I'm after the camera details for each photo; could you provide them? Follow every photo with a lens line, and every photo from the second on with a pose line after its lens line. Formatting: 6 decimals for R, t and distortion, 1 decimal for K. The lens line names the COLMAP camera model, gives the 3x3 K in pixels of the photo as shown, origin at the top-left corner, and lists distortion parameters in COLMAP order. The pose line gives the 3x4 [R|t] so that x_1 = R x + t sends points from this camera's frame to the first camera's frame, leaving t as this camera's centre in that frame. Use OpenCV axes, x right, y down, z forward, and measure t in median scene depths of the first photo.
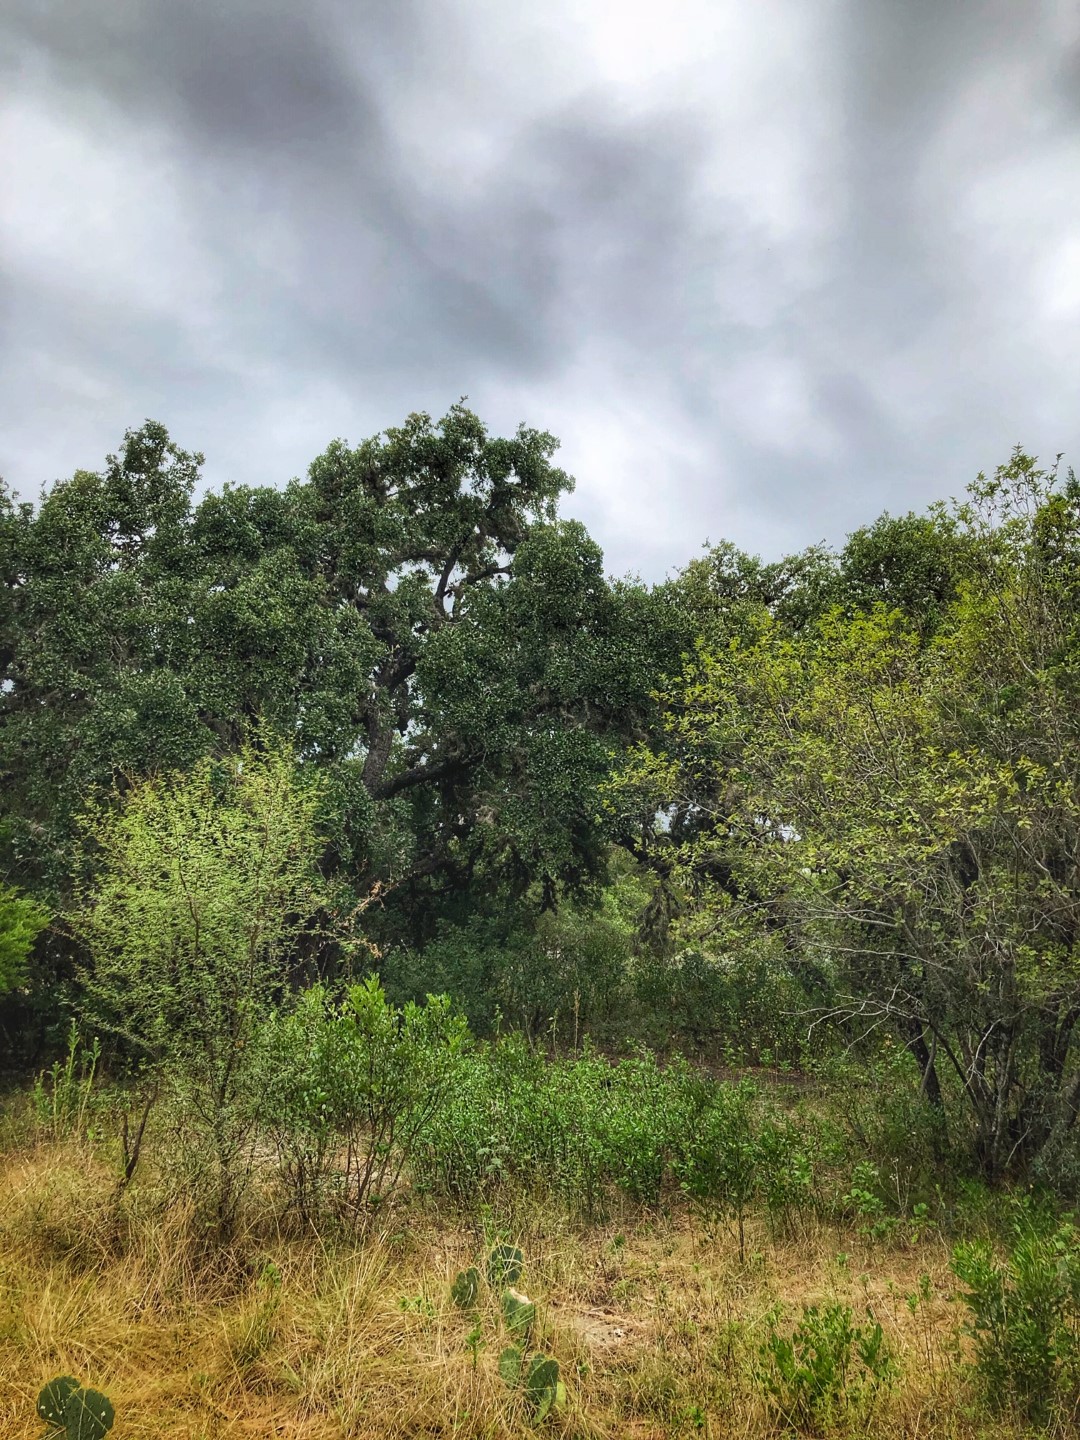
lens RADIAL K [[1164.6, 0, 540.0], [0, 1164.6, 720.0], [0, 0, 1]] dist [0.005049, -0.006185]
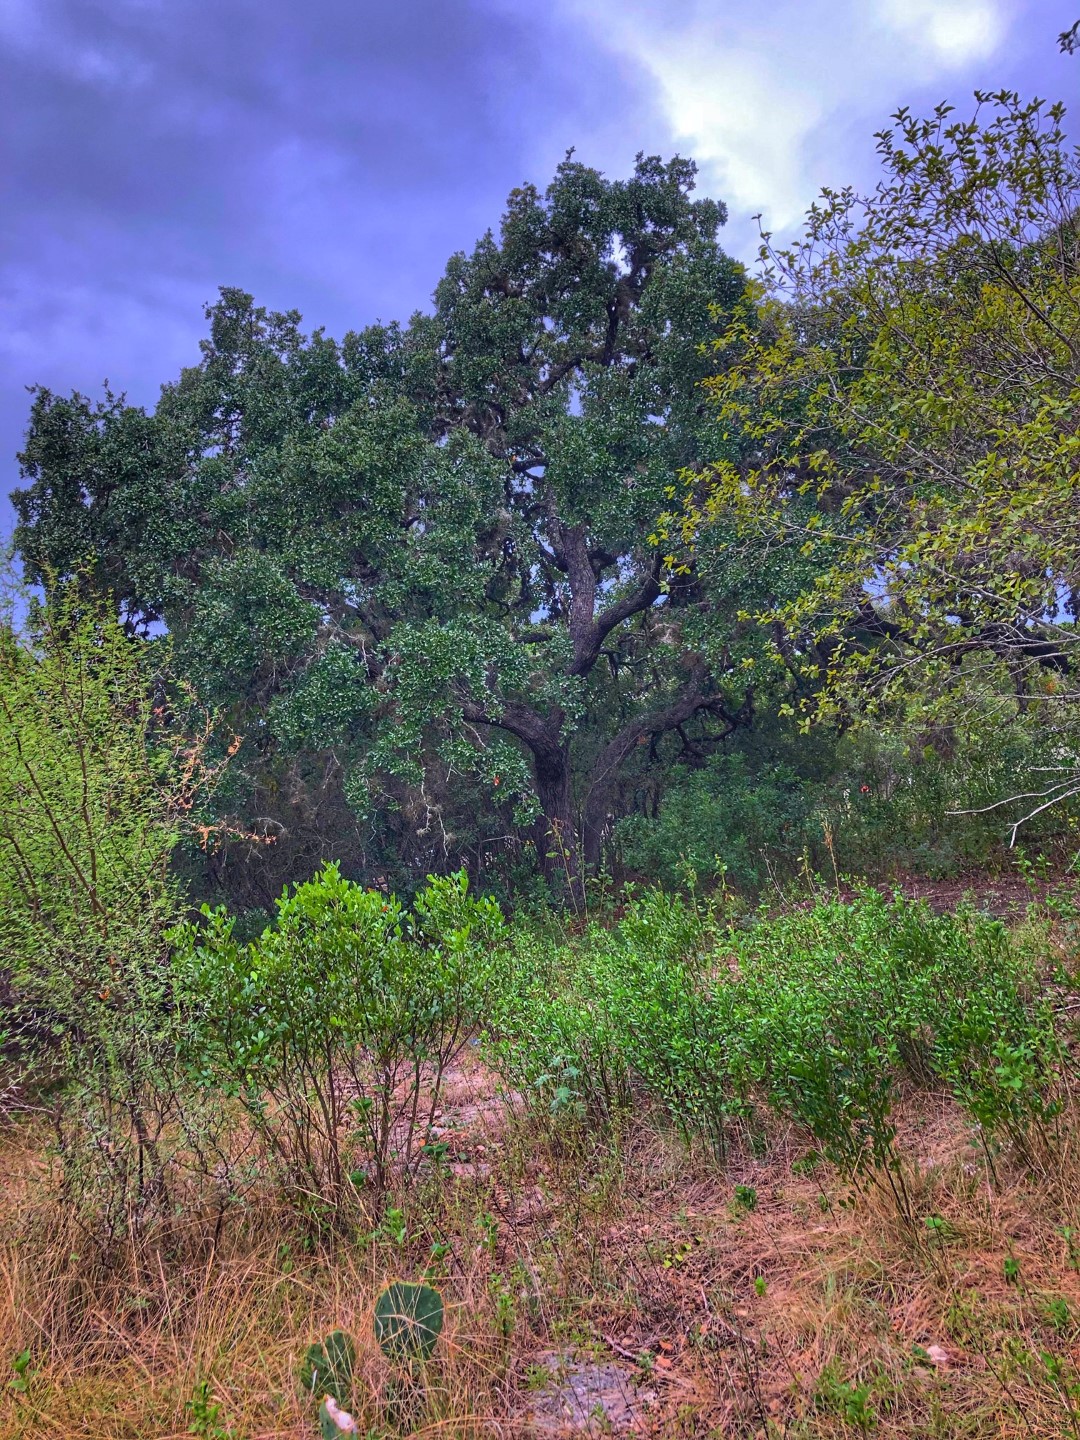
lens RADIAL K [[1148.6, 0, 540.0], [0, 1148.6, 720.0], [0, 0, 1]] dist [-0.001077, -0.001652]
pose [[0.930635, -0.197914, -0.307811, 0.089825], [0.233188, 0.968968, 0.081999, 0.045408], [0.282030, -0.148089, 0.947907, 0.168857]]
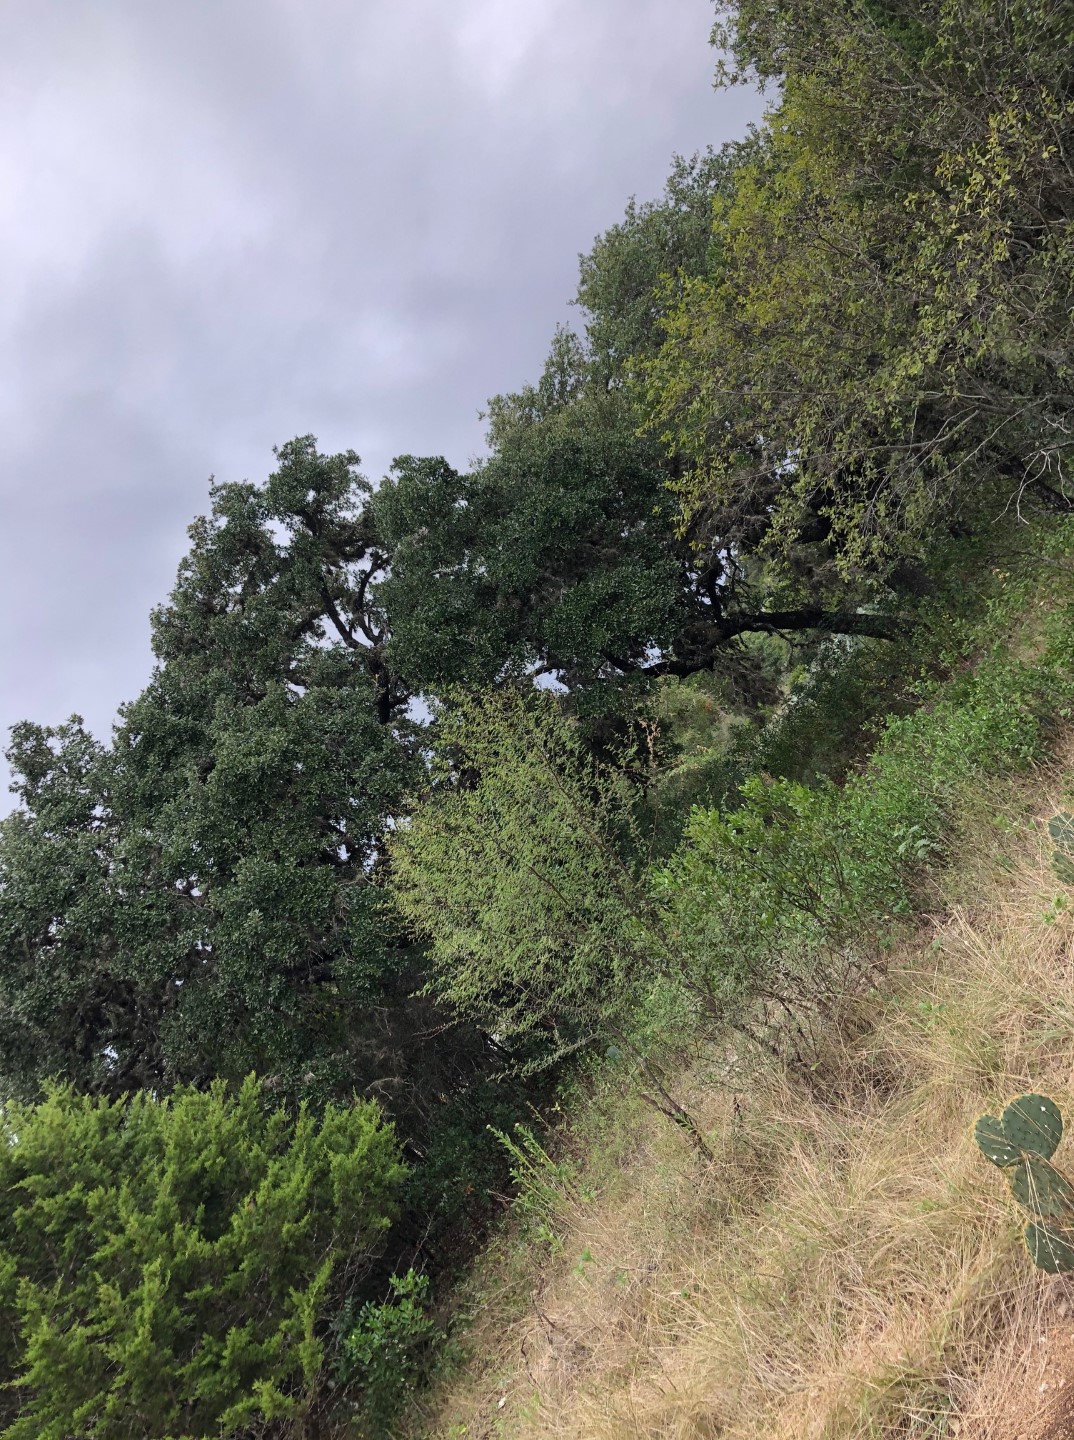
lens RADIAL K [[1164.6, 0, 537.0], [0, 1164.6, 720.0], [0, 0, 1]] dist [0.005049, -0.006185]
pose [[0.658413, -0.750610, 0.055471, -0.095825], [0.749481, 0.660615, 0.043200, 0.015269], [-0.069071, 0.013131, 0.997525, 0.028967]]
